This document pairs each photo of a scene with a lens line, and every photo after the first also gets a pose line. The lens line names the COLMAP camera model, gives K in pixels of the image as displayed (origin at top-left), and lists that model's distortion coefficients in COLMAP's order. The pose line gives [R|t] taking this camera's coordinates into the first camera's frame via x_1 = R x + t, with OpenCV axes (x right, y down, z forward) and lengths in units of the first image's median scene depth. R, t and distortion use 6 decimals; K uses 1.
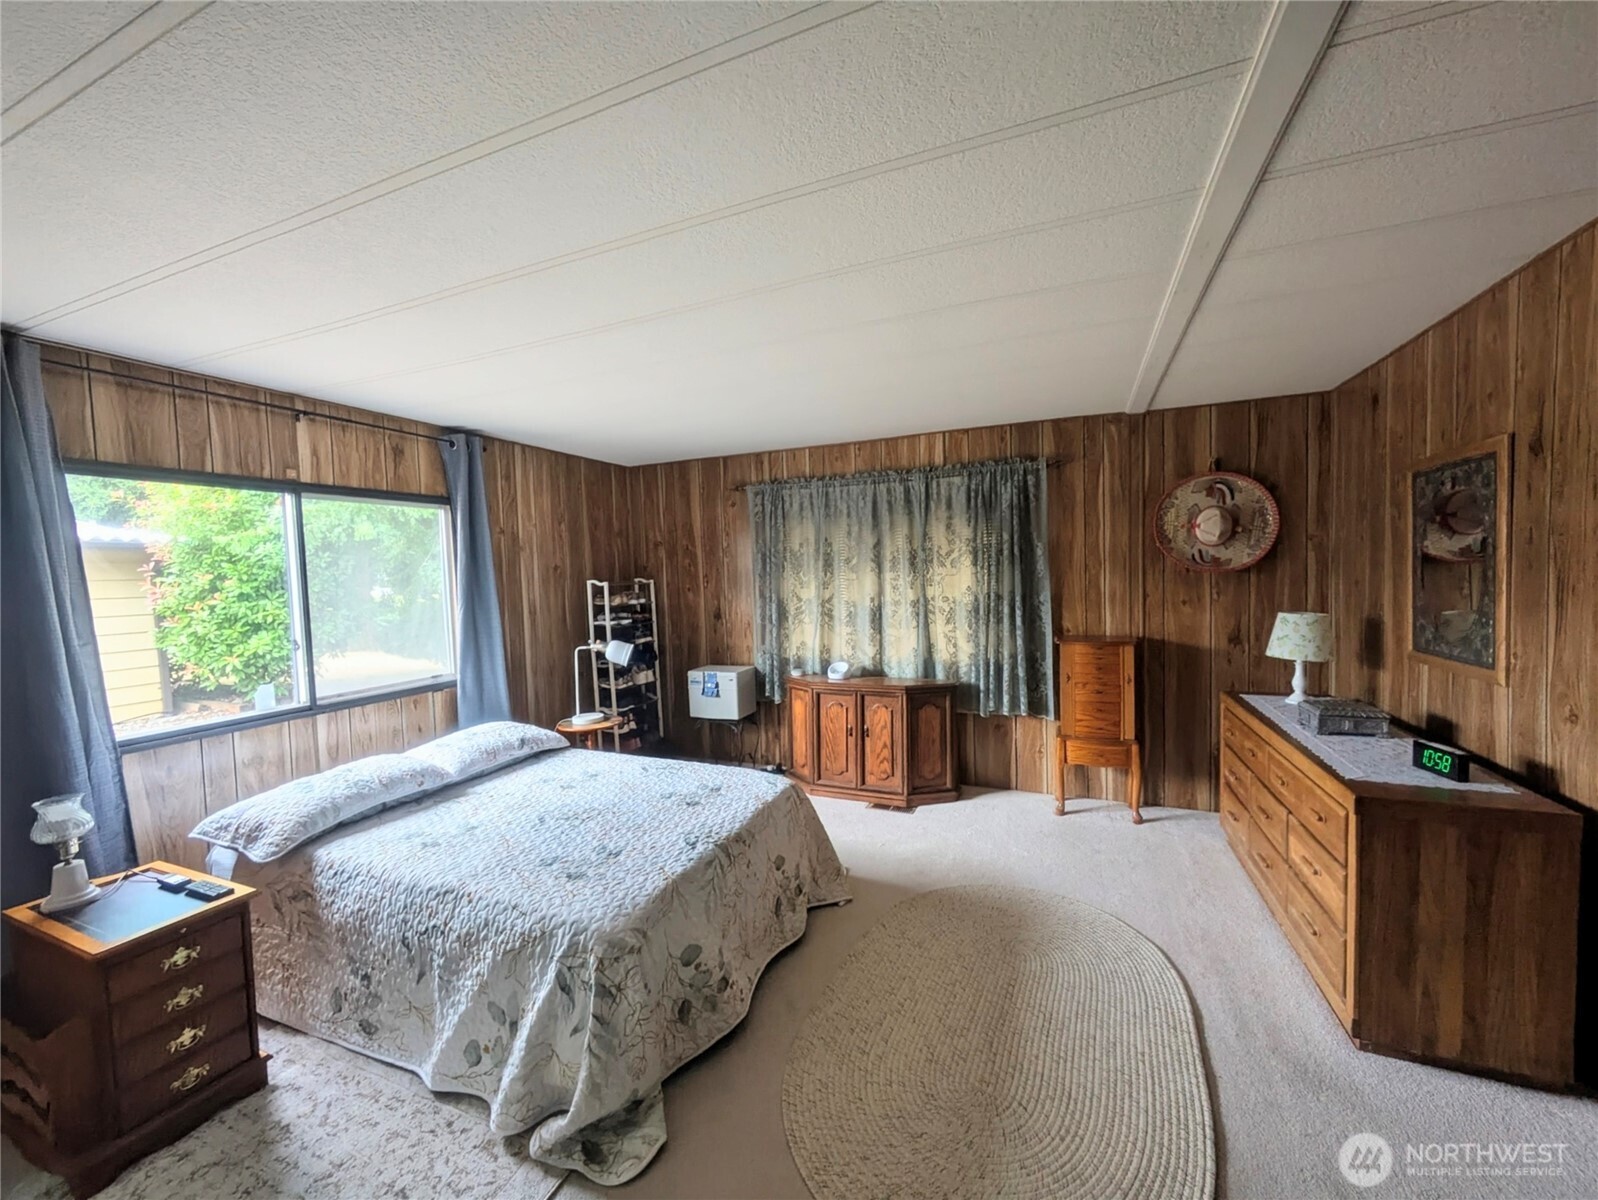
lens RADIAL K [[628.4, 0, 798.5], [0, 628.4, 606.0], [0, 0, 1]] dist [0.001336, 0.000258]
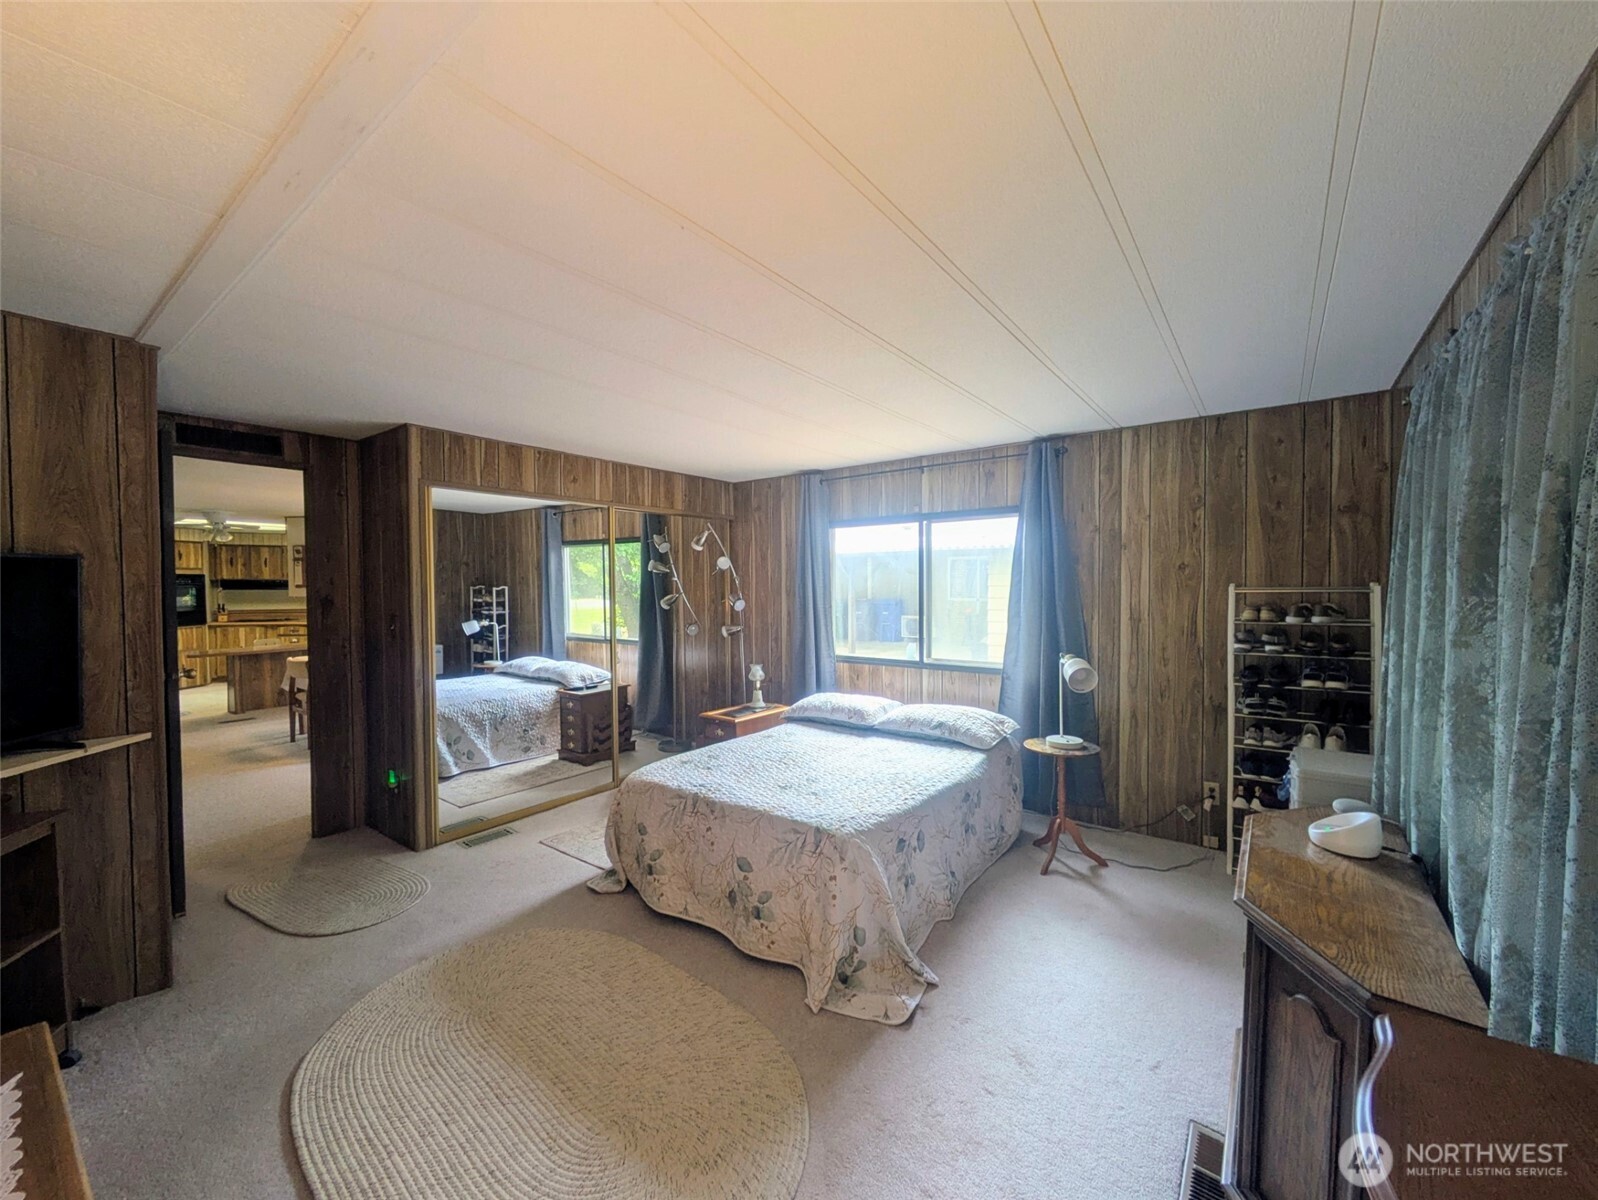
lens RADIAL K [[628.4, 0, 798.5], [0, 628.4, 606.0], [0, 0, 1]] dist [0.001336, 0.000258]
pose [[-0.238693, 0.065570, -0.968879, 0.755507], [-0.037359, 0.996359, 0.076633, -0.080805], [0.970376, 0.054488, -0.235375, 1.072069]]
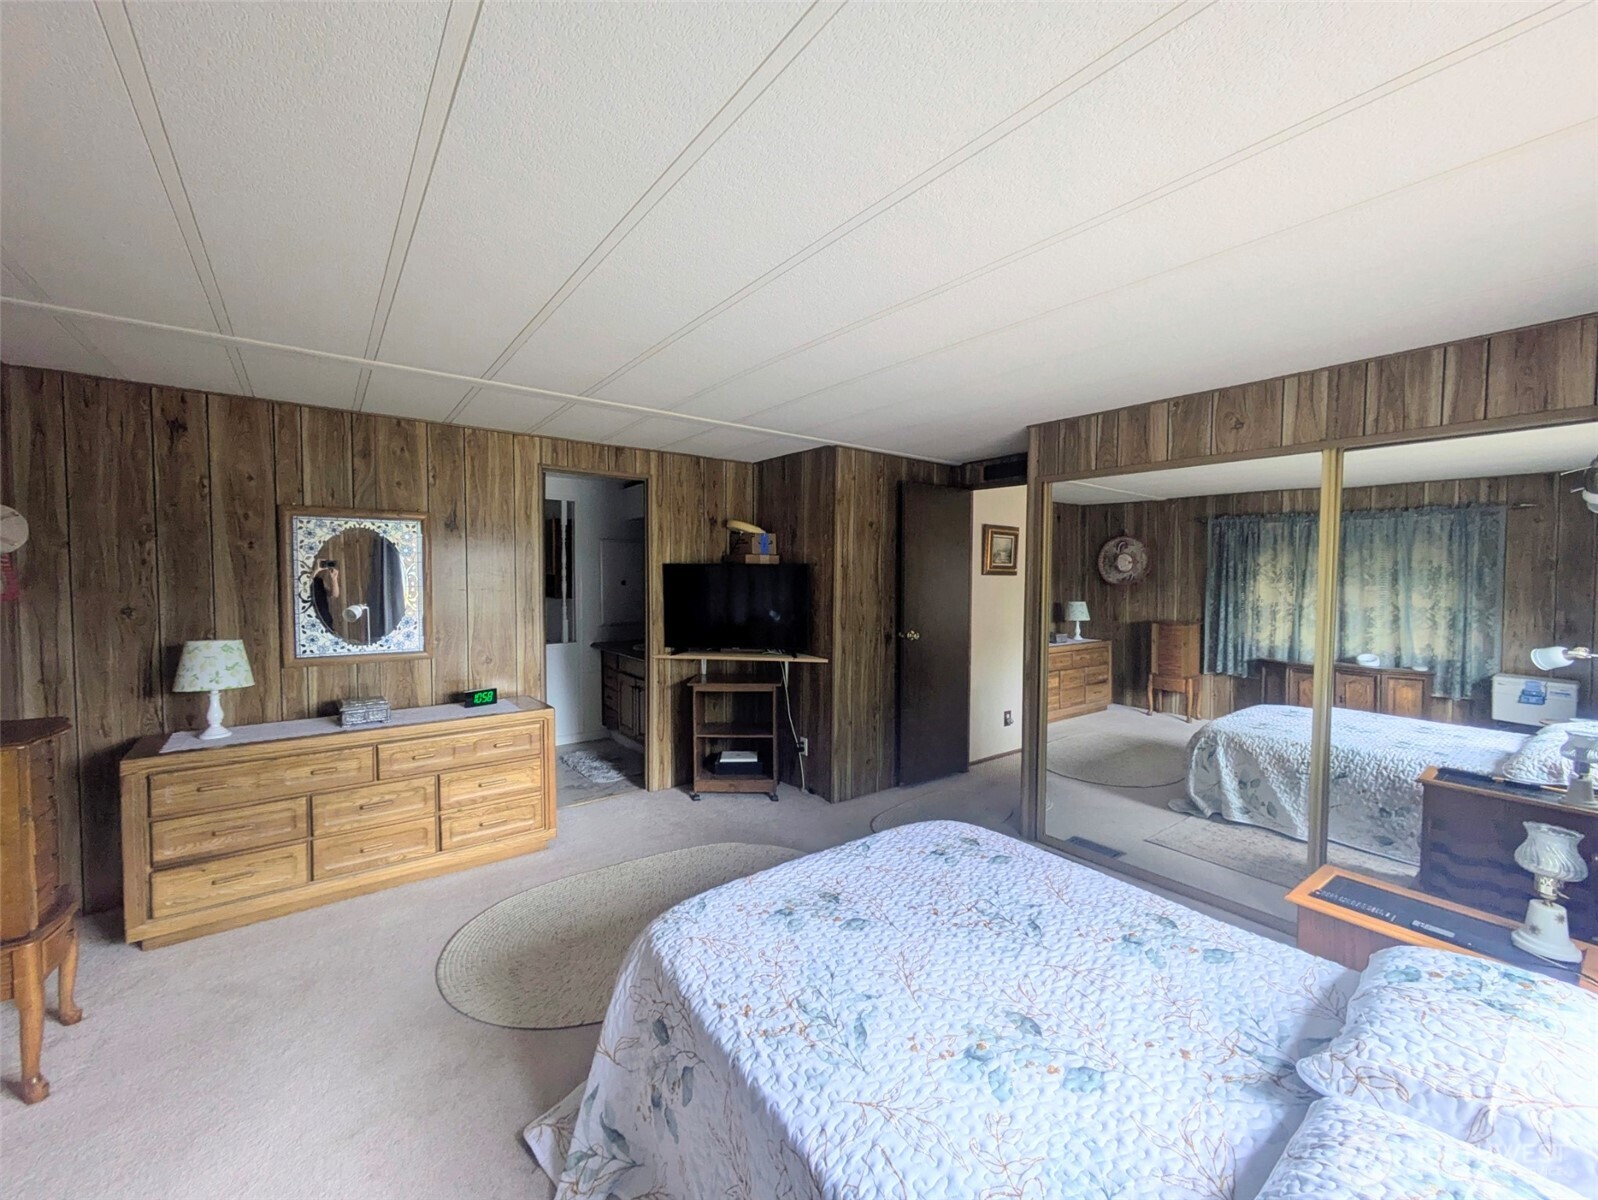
lens RADIAL K [[655.5, 0, 799.0], [0, 655.5, 600.0], [0, 0, 1]] dist [0.001909, 0.000390]
pose [[-0.874593, 0.003574, 0.484845, -0.434876], [0.045177, 0.996223, 0.074149, -0.081509], [-0.482749, 0.086754, -0.871451, 1.408763]]
